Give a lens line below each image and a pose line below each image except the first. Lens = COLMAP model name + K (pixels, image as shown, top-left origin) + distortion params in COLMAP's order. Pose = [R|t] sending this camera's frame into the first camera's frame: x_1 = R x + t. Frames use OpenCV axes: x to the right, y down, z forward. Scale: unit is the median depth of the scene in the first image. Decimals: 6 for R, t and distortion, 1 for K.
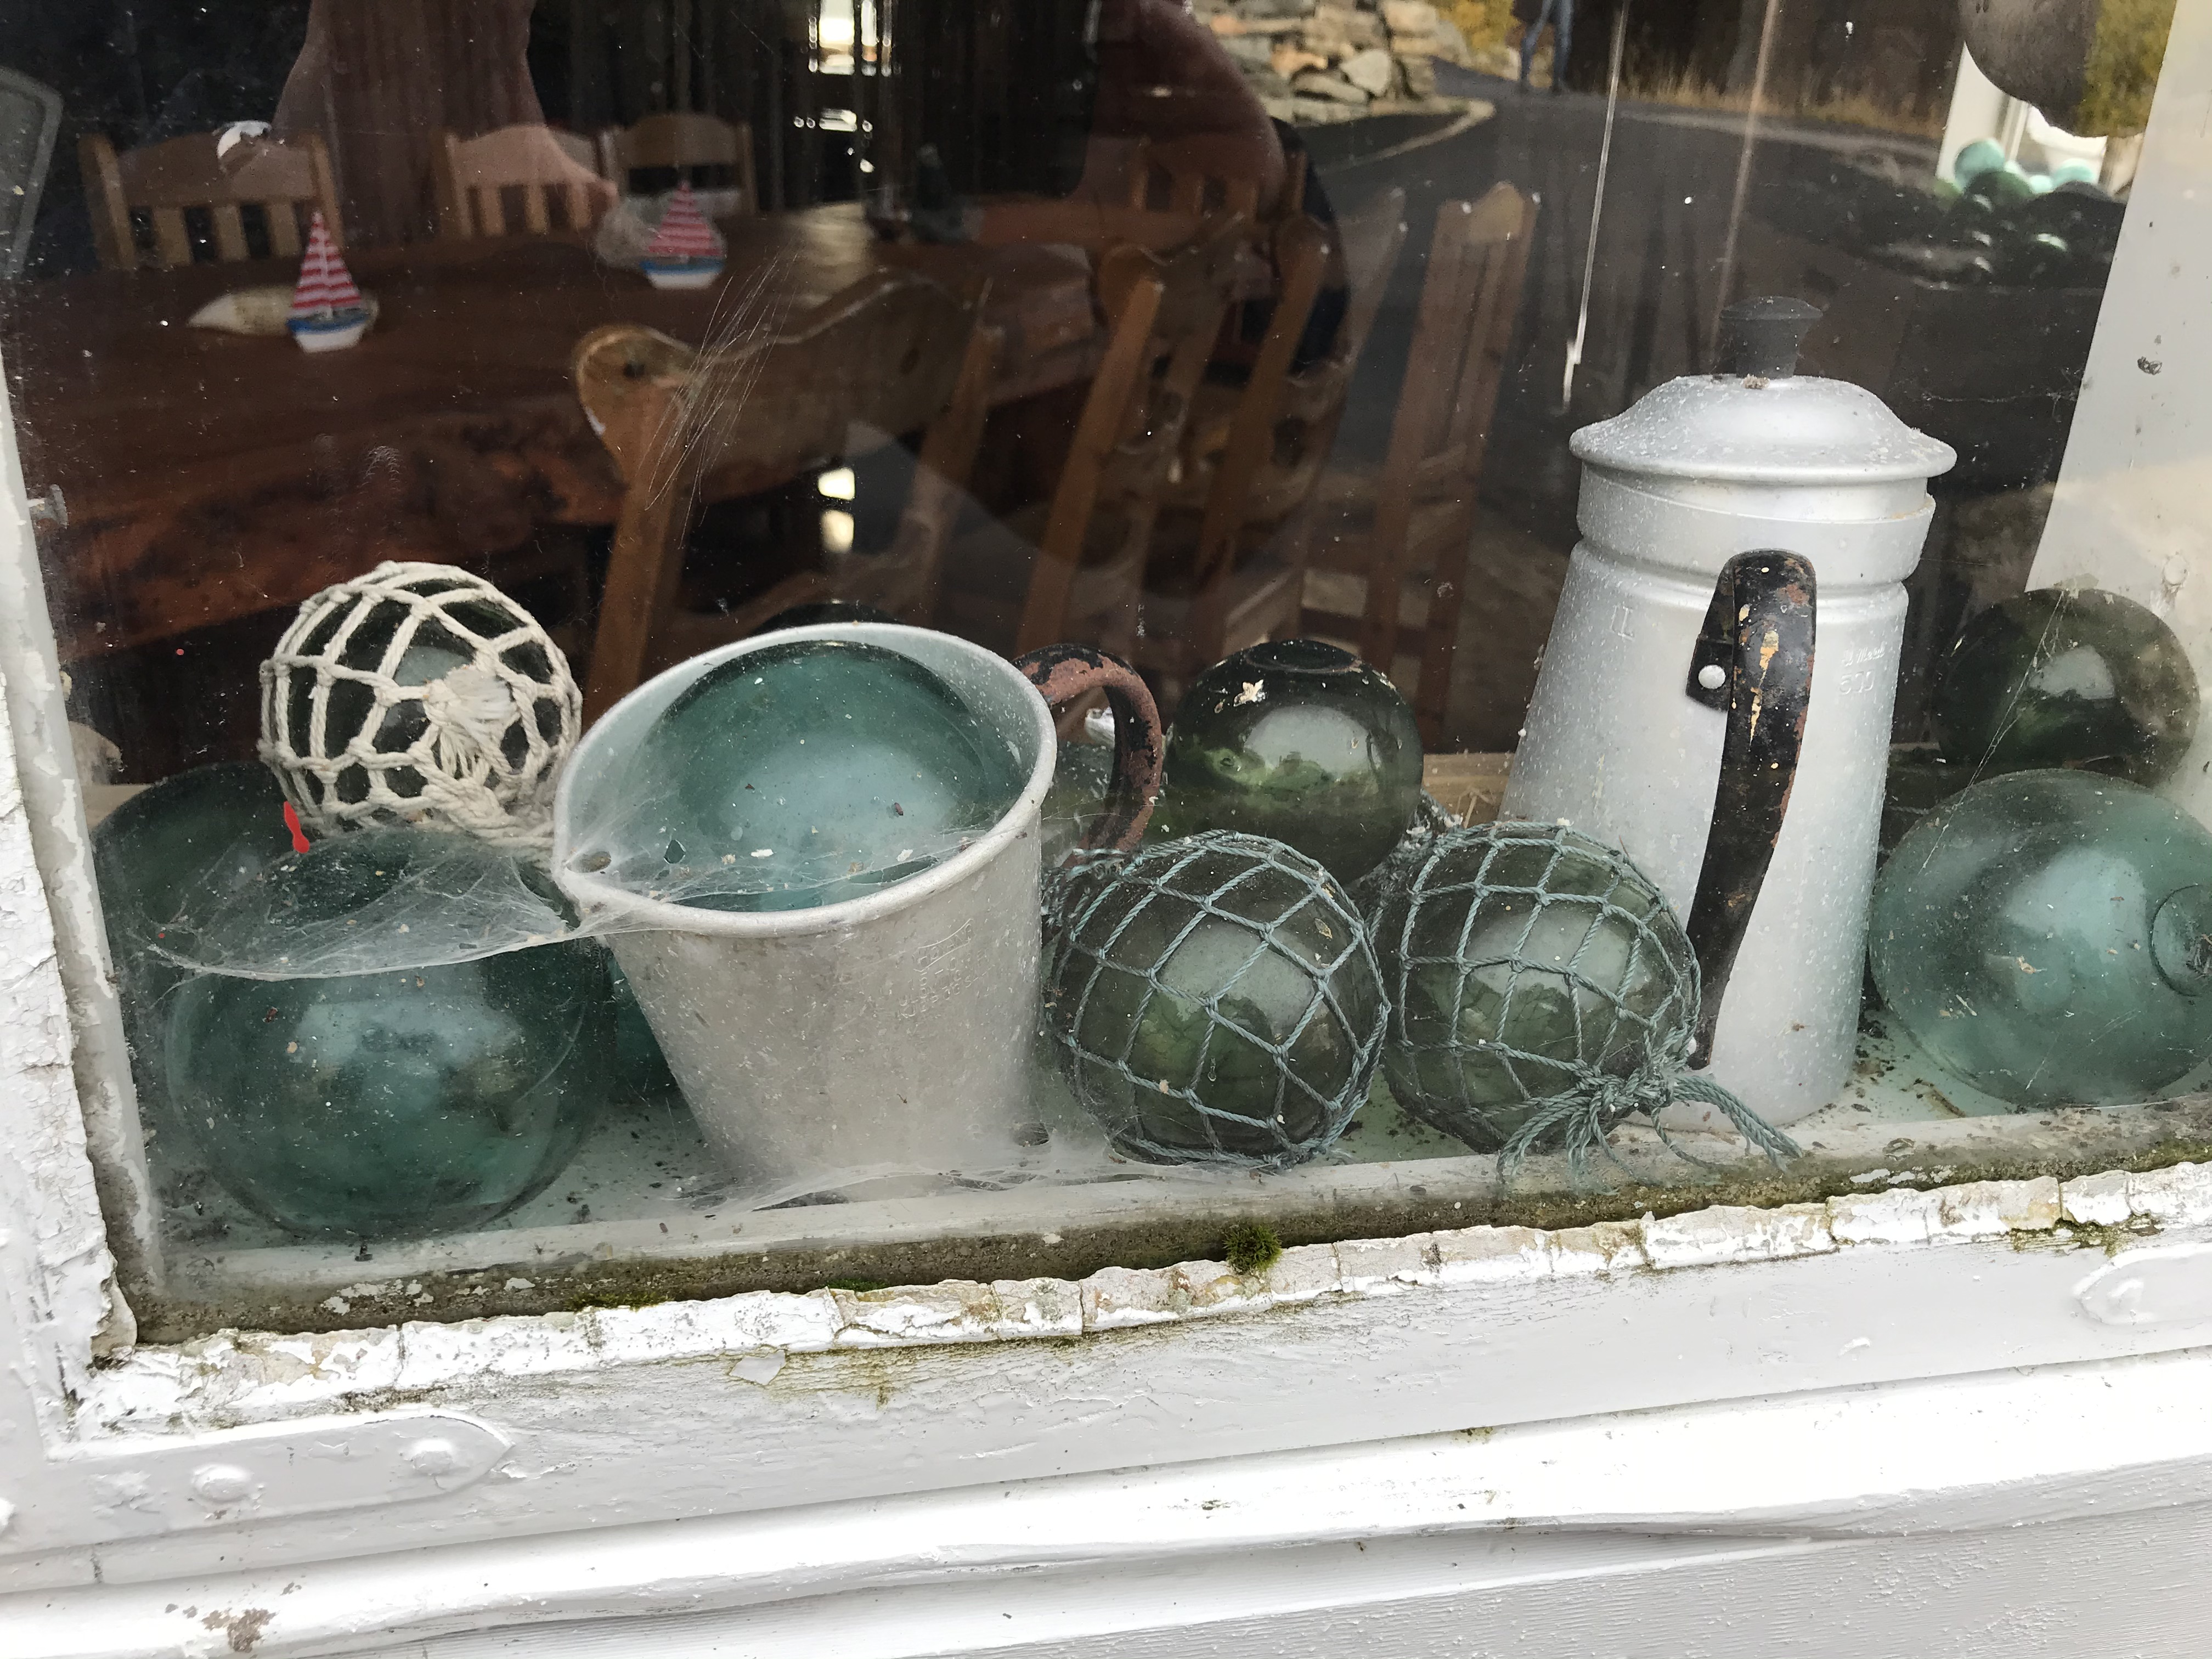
lens RADIAL K [[1734.4, 0, 1106.0], [0, 1734.4, 829.5], [0, 0, 1]] dist [-0.040444, 0.008369]
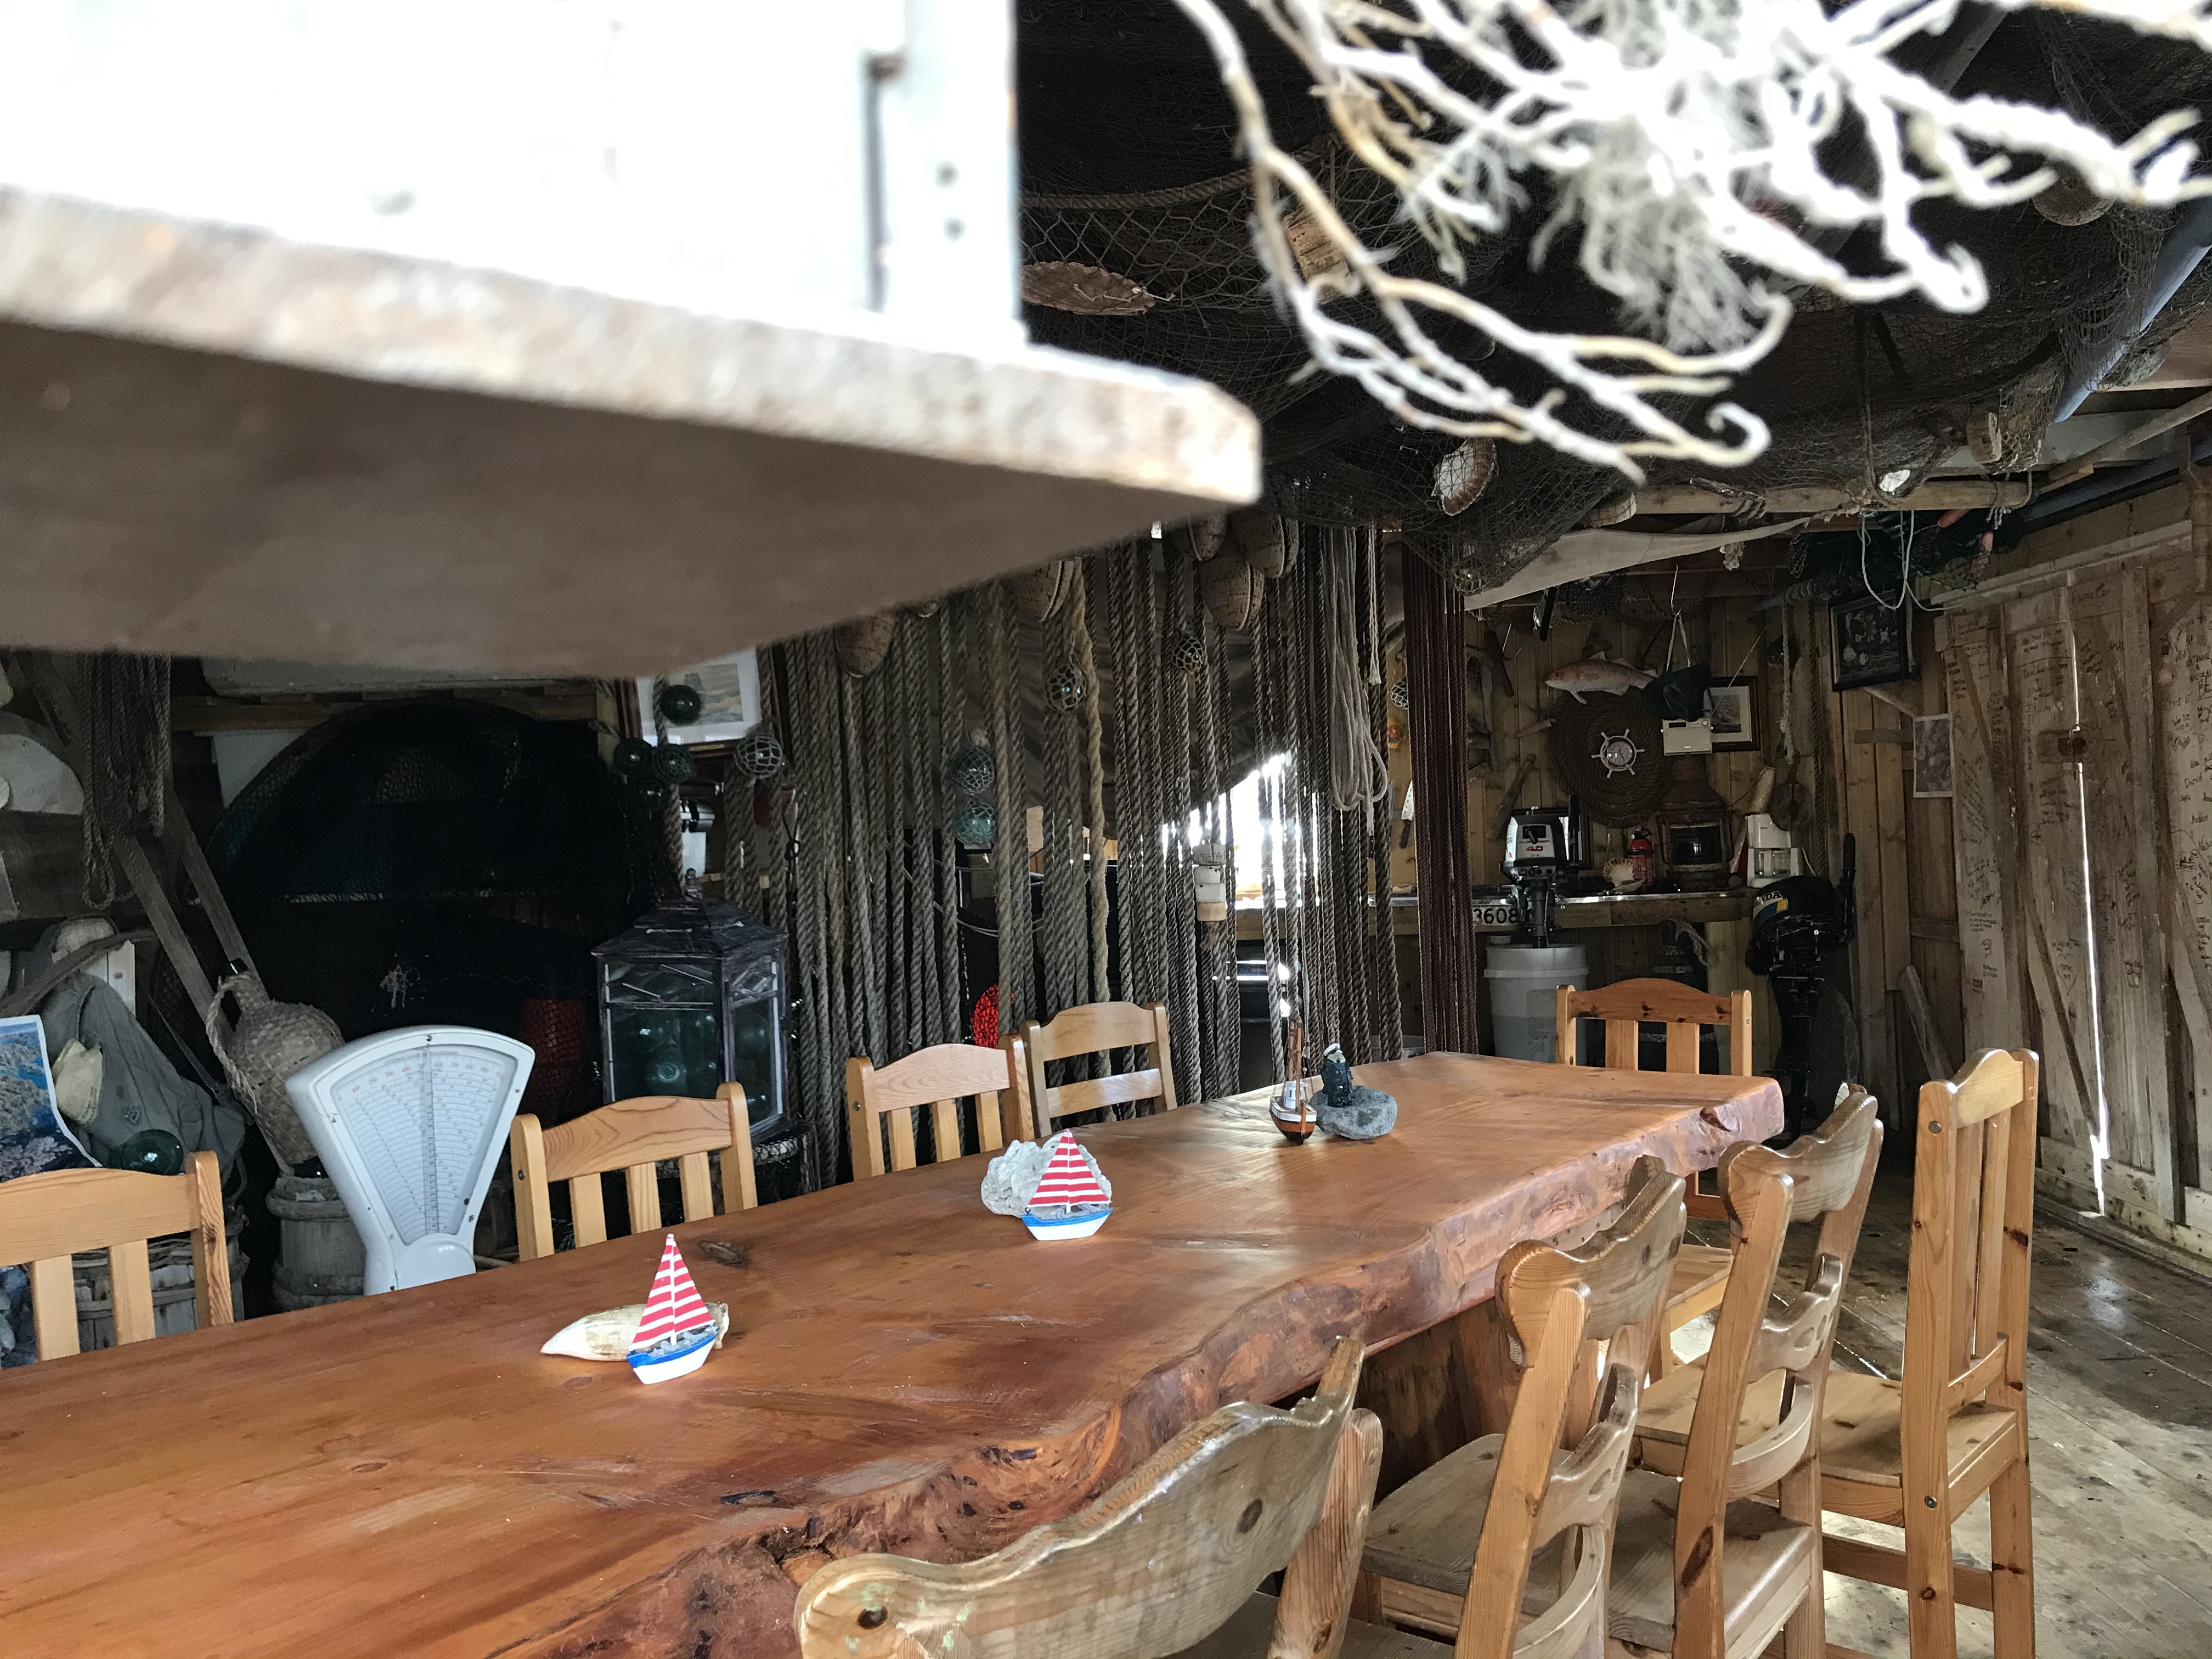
lens RADIAL K [[1734.4, 0, 1106.0], [0, 1734.4, 829.5], [0, 0, 1]] dist [-0.040444, 0.008369]
pose [[0.965026, -0.104722, -0.240330, 0.022185], [-0.006905, 0.906277, -0.422628, -0.116320], [0.262064, 0.409507, 0.873857, 0.092678]]
